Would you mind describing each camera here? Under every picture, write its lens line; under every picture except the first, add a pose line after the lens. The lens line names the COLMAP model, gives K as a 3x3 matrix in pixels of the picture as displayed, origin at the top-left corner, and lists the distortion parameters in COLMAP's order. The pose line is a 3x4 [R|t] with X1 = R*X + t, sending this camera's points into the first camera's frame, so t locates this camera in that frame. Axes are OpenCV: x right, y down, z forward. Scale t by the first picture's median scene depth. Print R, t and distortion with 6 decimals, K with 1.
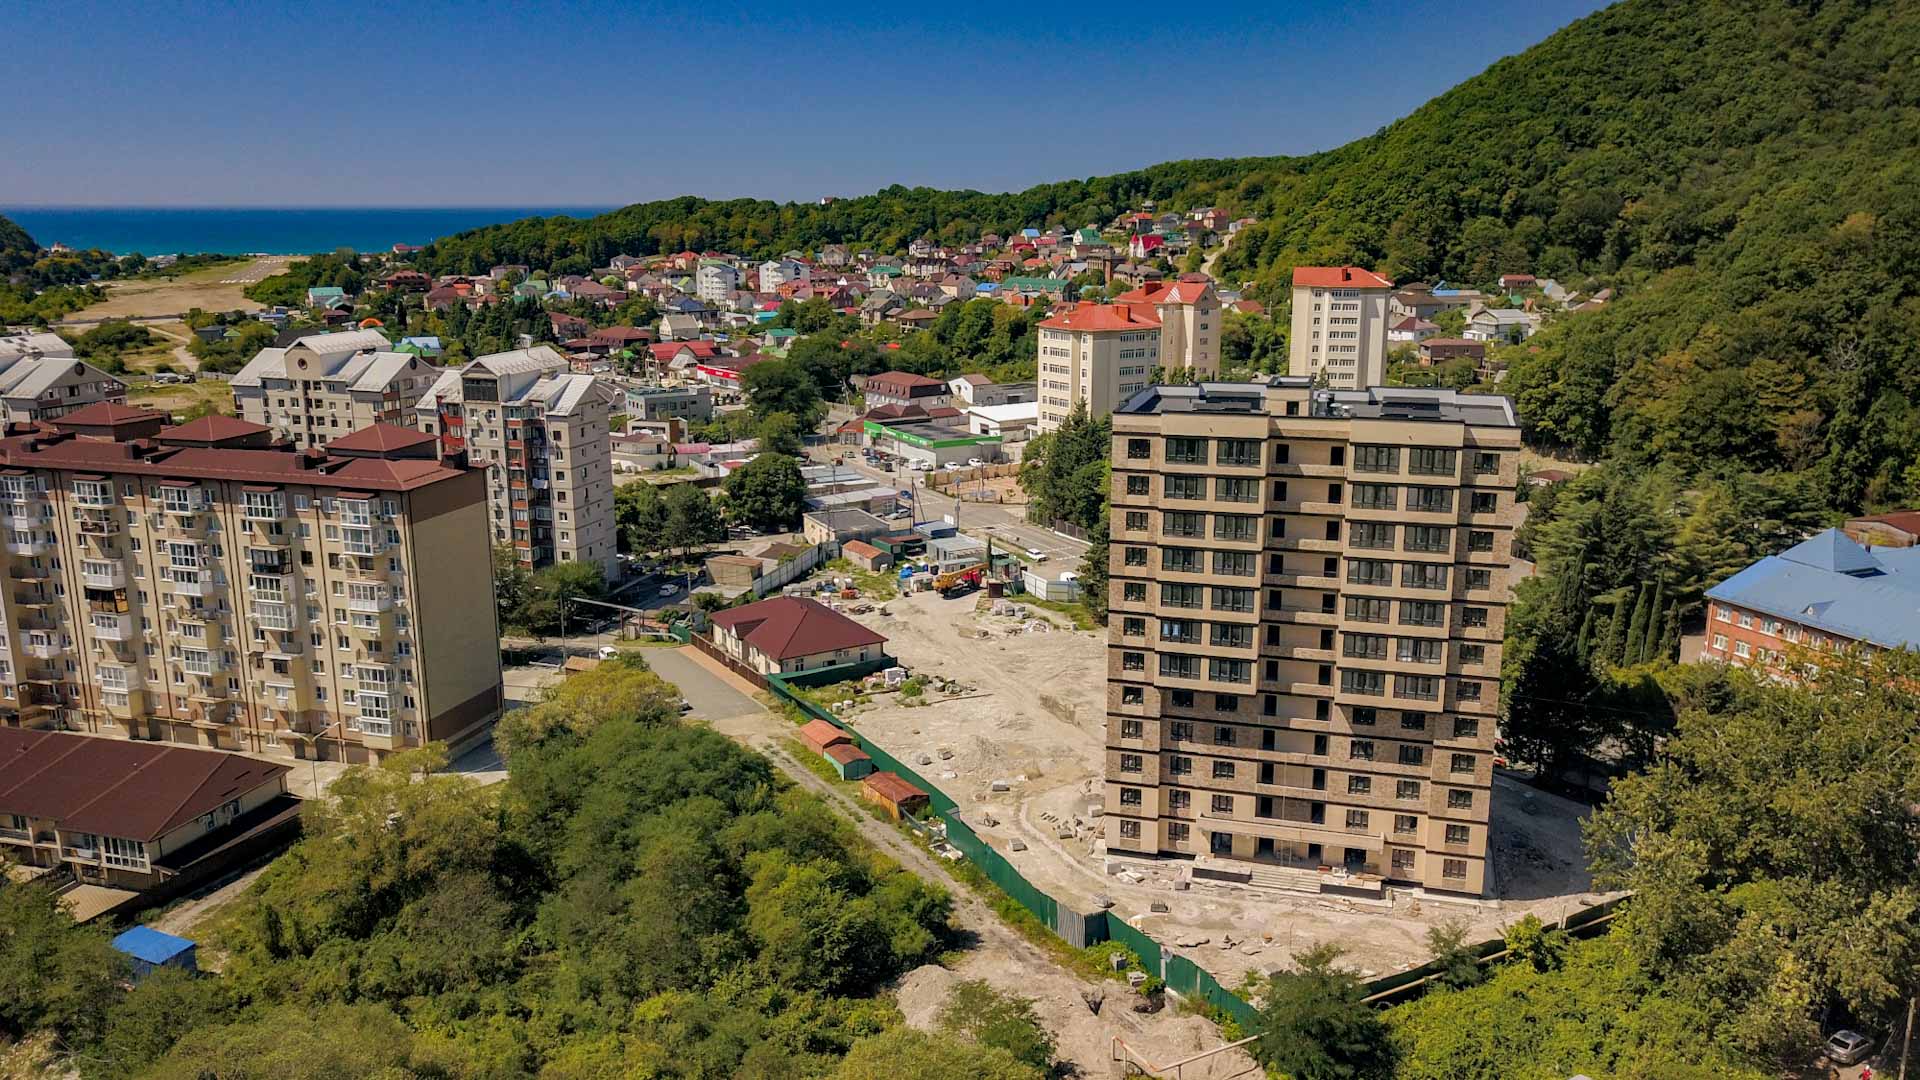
lens RADIAL K [[1462.3, 0, 960.9], [0, 1462.3, 537.5], [0, 0, 1]] dist [0.003519, 0.007430]
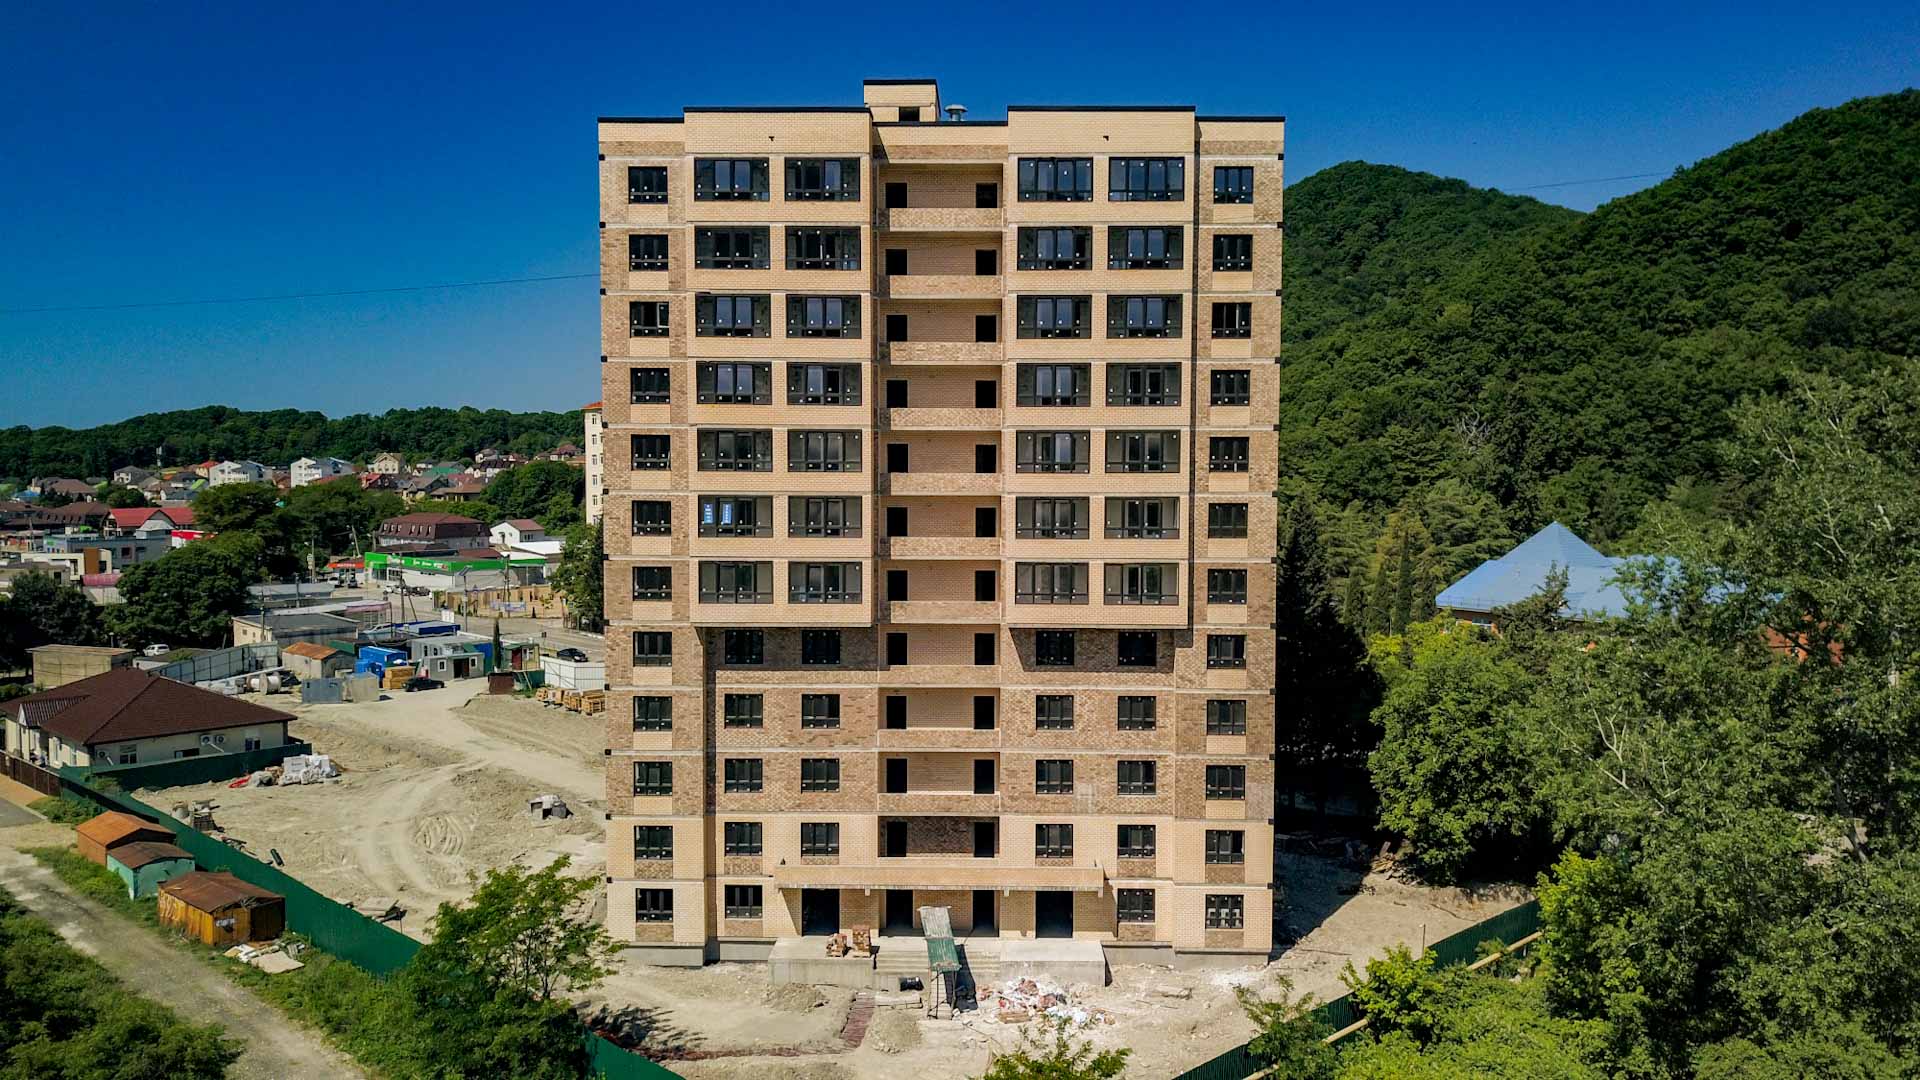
lens RADIAL K [[1465.0, 0, 960.8], [0, 1465.0, 538.5], [0, 0, 1]] dist [0.008660, -0.001211]
pose [[0.963105, -0.007338, 0.269024, 0.049816], [0.053461, 0.984923, -0.164527, 0.100199], [-0.263761, 0.172839, 0.948977, 0.267520]]
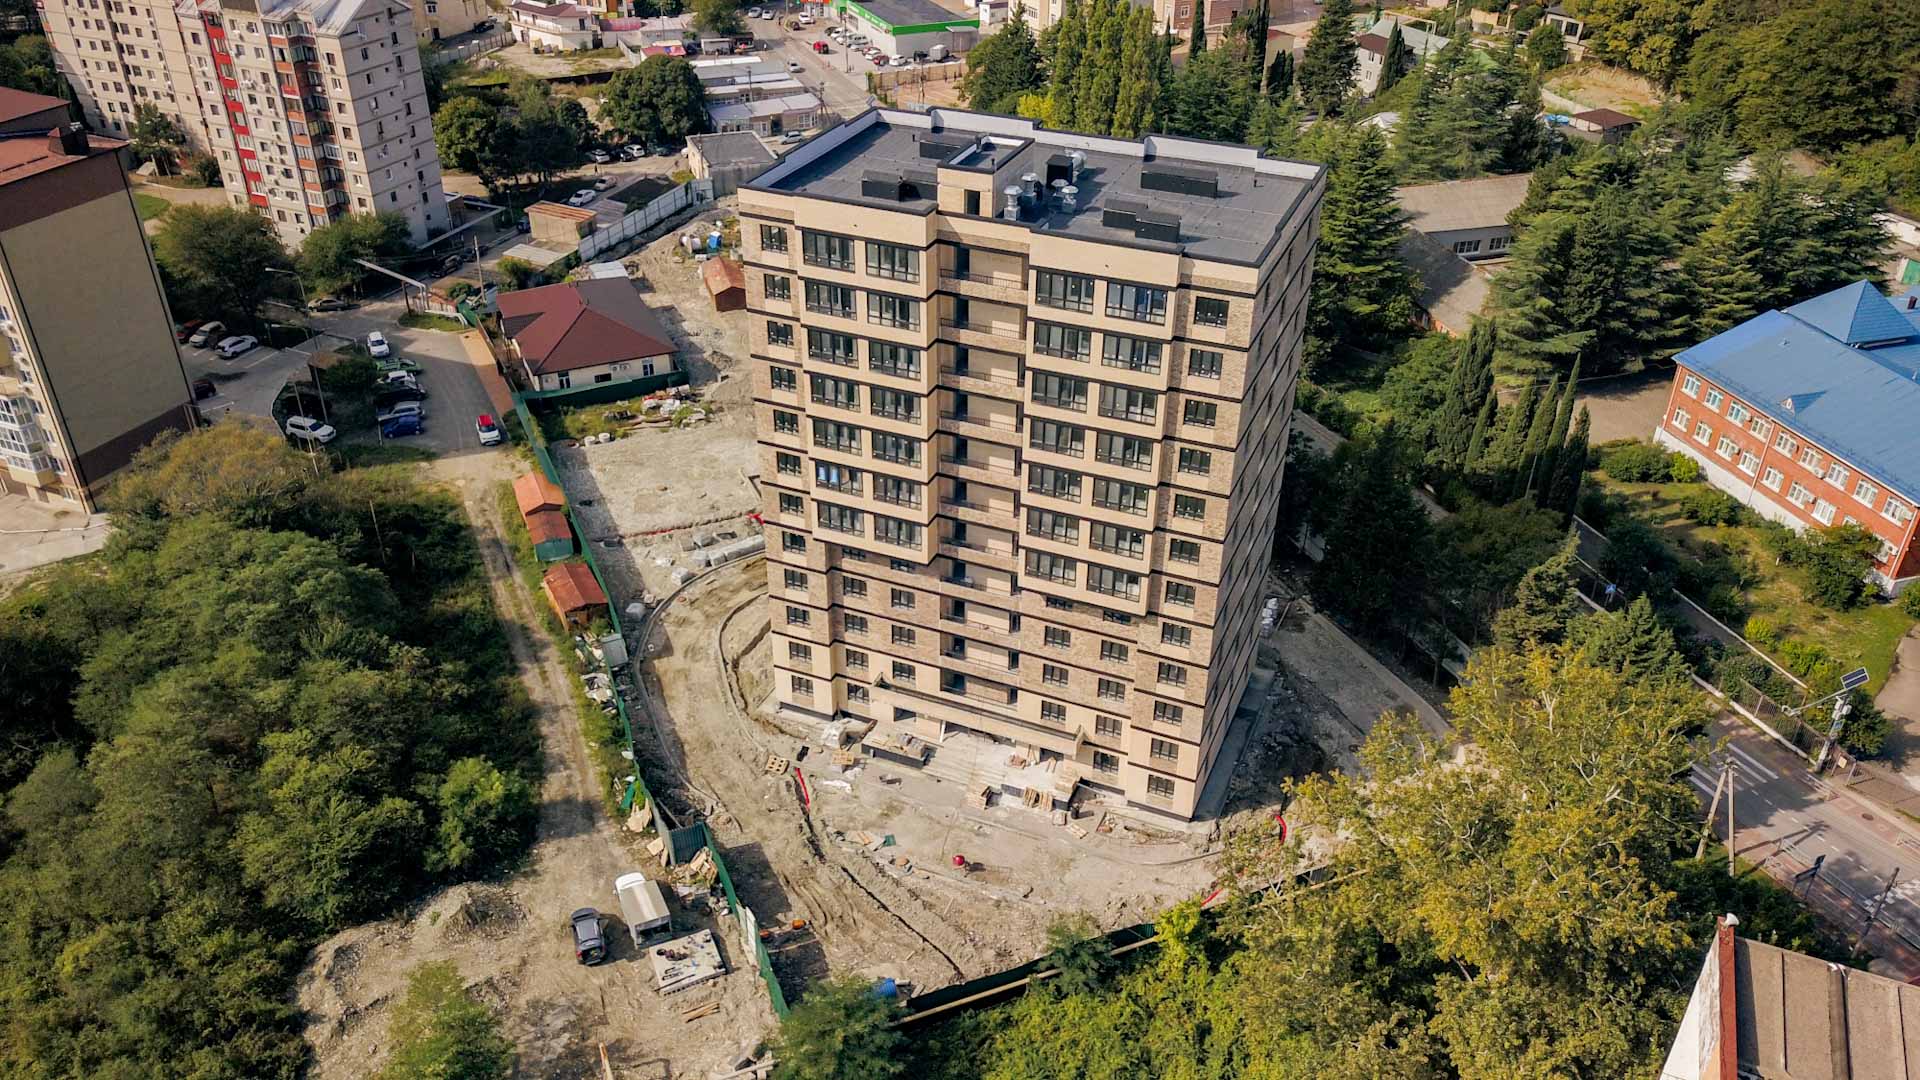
lens RADIAL K [[1454.8, 0, 959.9], [0, 1454.8, 539.7], [0, 0, 1]] dist [0.006601, 0.005852]
pose [[0.994554, 0.065687, -0.080920, 0.165473], [-0.035988, 0.945078, 0.324858, -0.092748], [0.097815, -0.320176, 0.942295, 0.161432]]
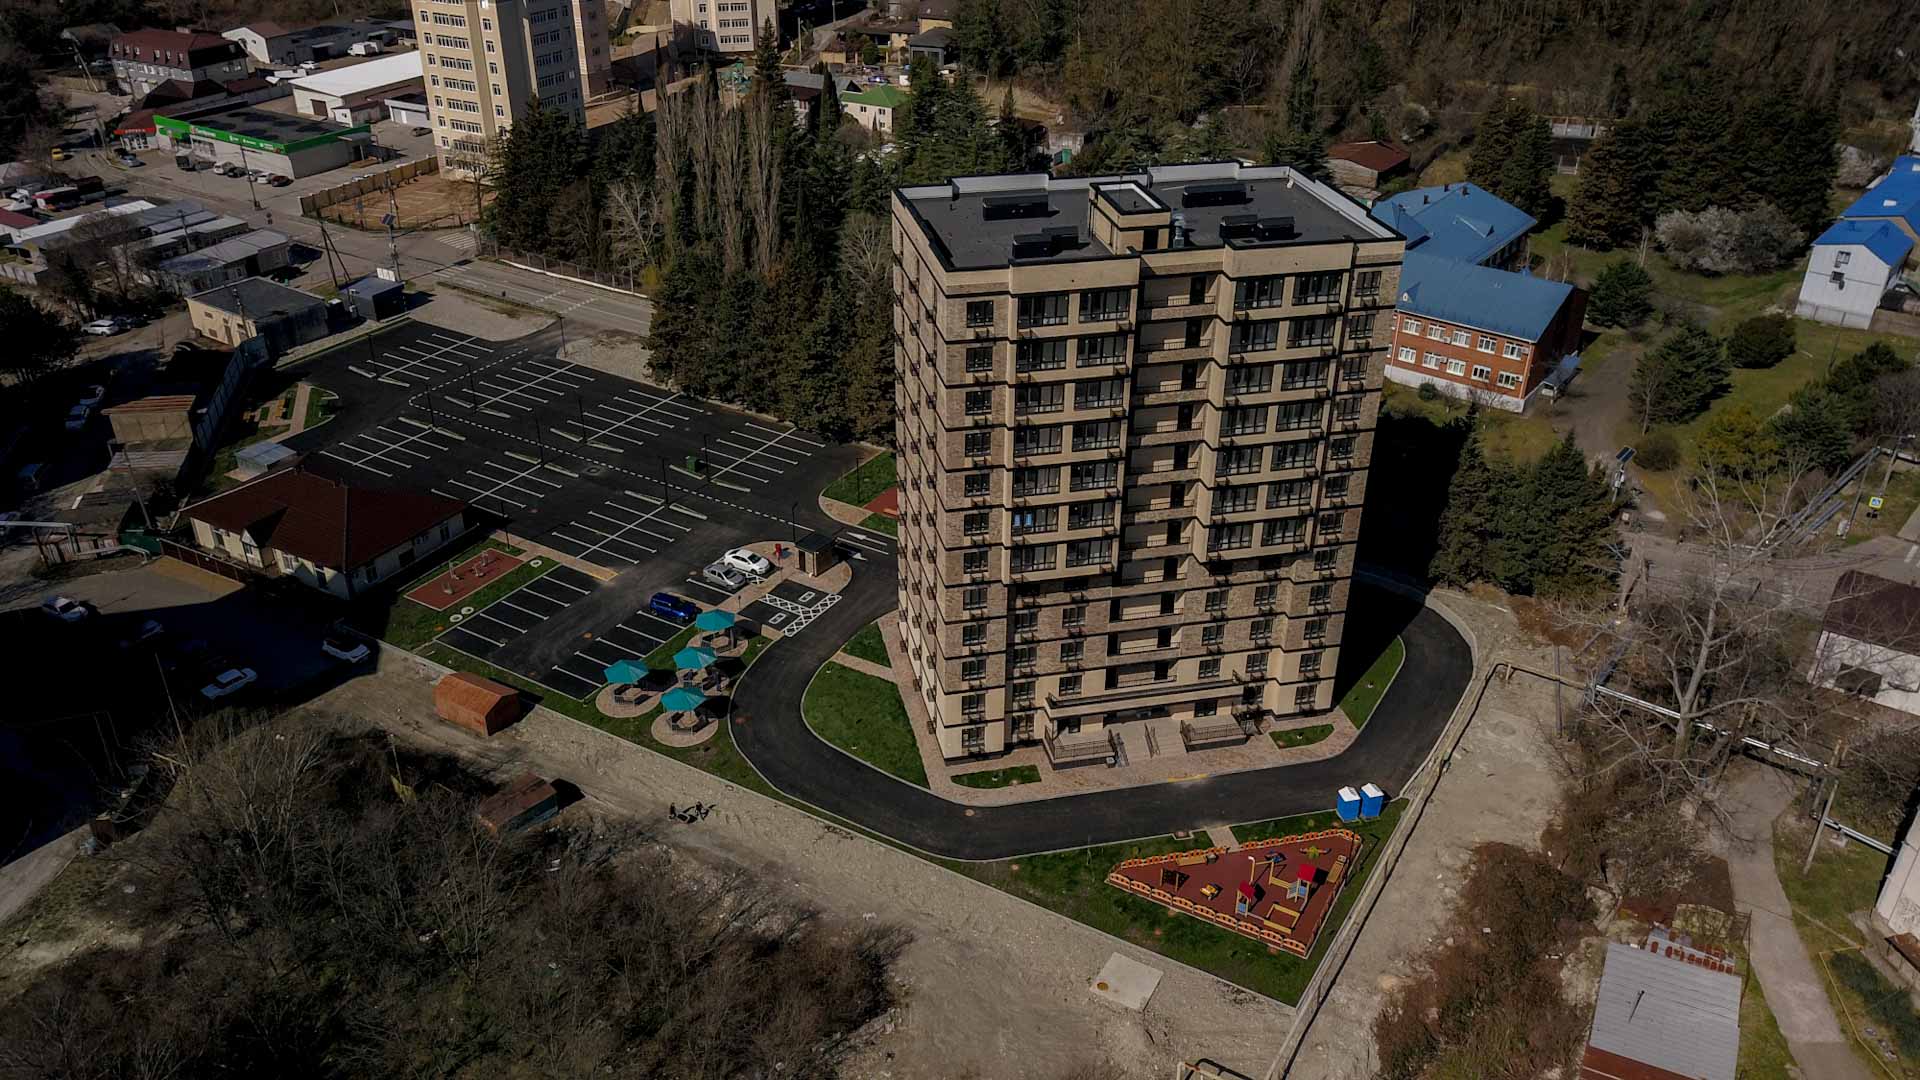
lens RADIAL K [[1457.6, 0, 959.0], [0, 1457.6, 542.9], [0, 0, 1]] dist [0.008575, -0.000418]
pose [[0.867751, -0.234659, 0.438113, -0.148308], [0.099418, 0.945657, 0.309594, -0.108139], [-0.486954, -0.225095, 0.843924, 0.190836]]
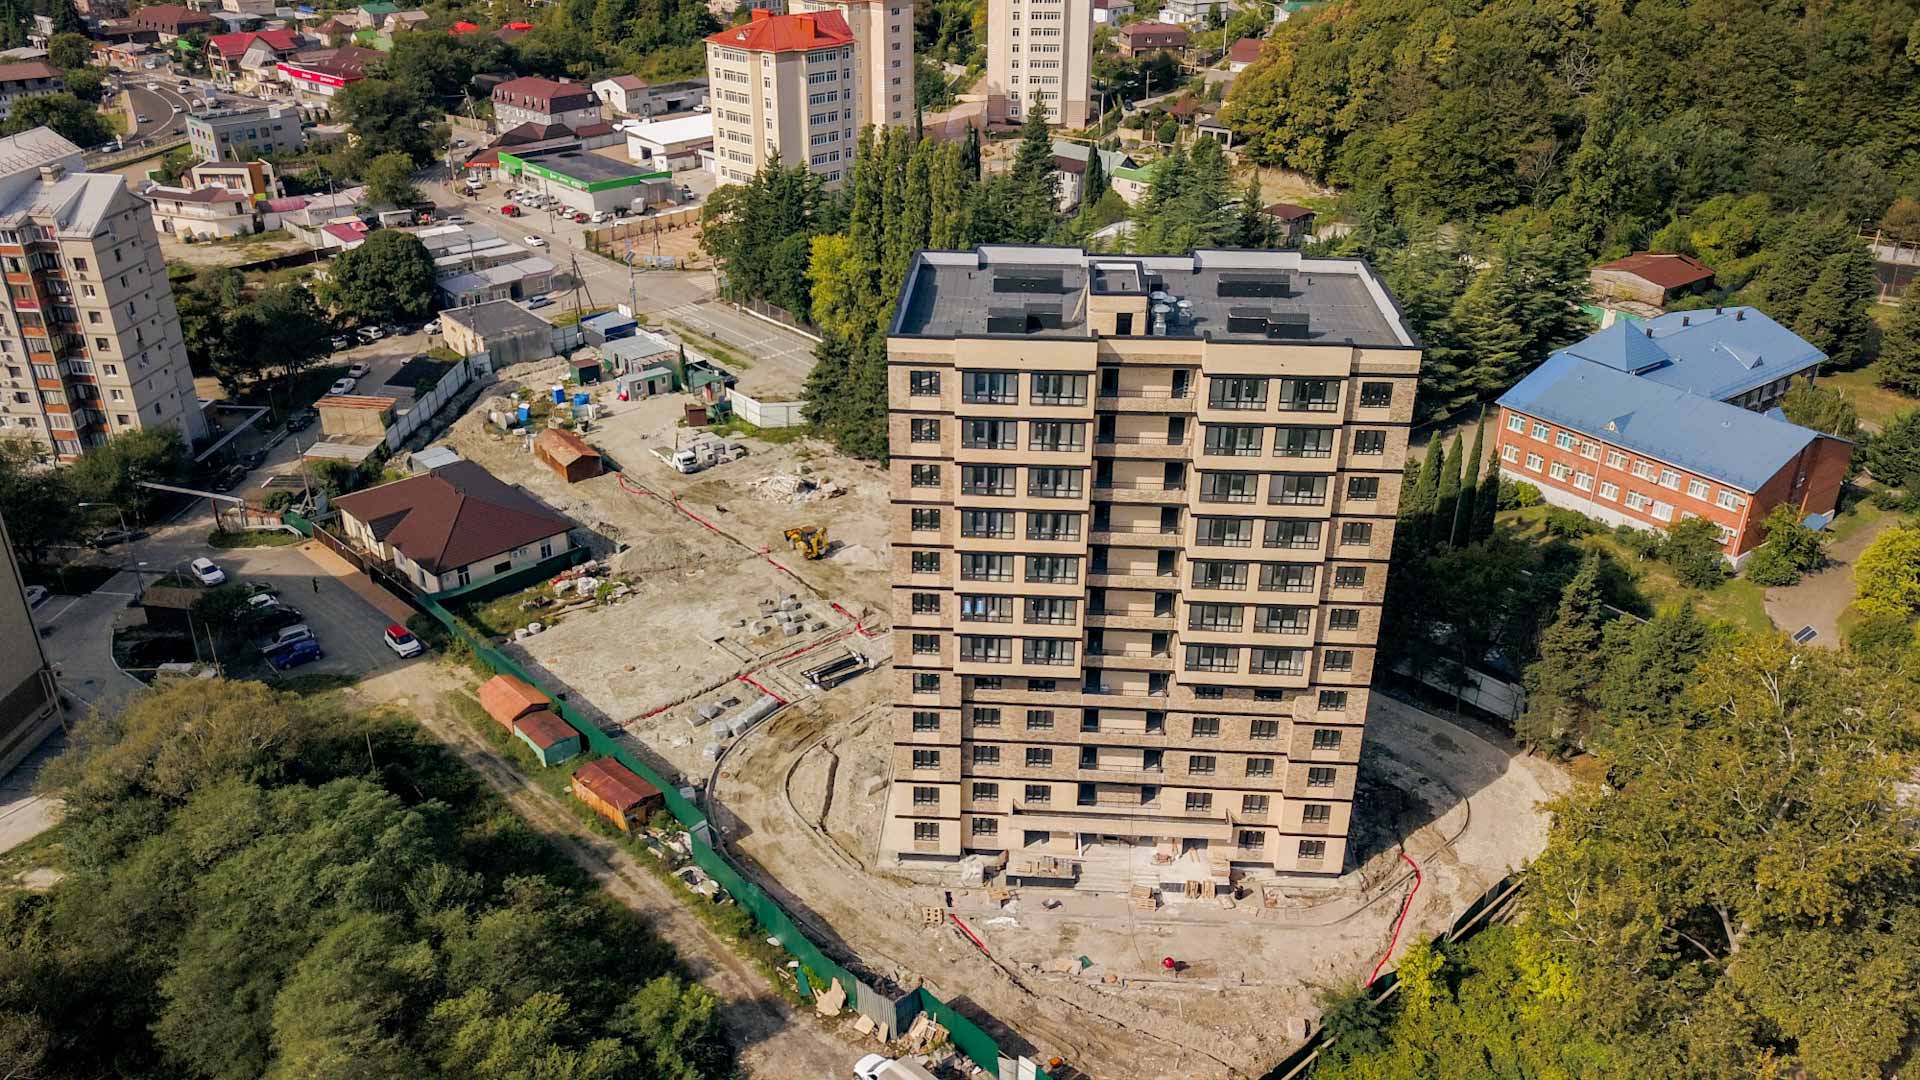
lens RADIAL K [[1457.6, 0, 959.0], [0, 1457.6, 542.9], [0, 0, 1]] dist [0.008575, -0.000418]
pose [[0.972922, -0.094657, 0.210860, -0.013077], [0.041671, 0.969180, 0.242804, -0.093150], [-0.227345, -0.227443, 0.946881, 0.166999]]
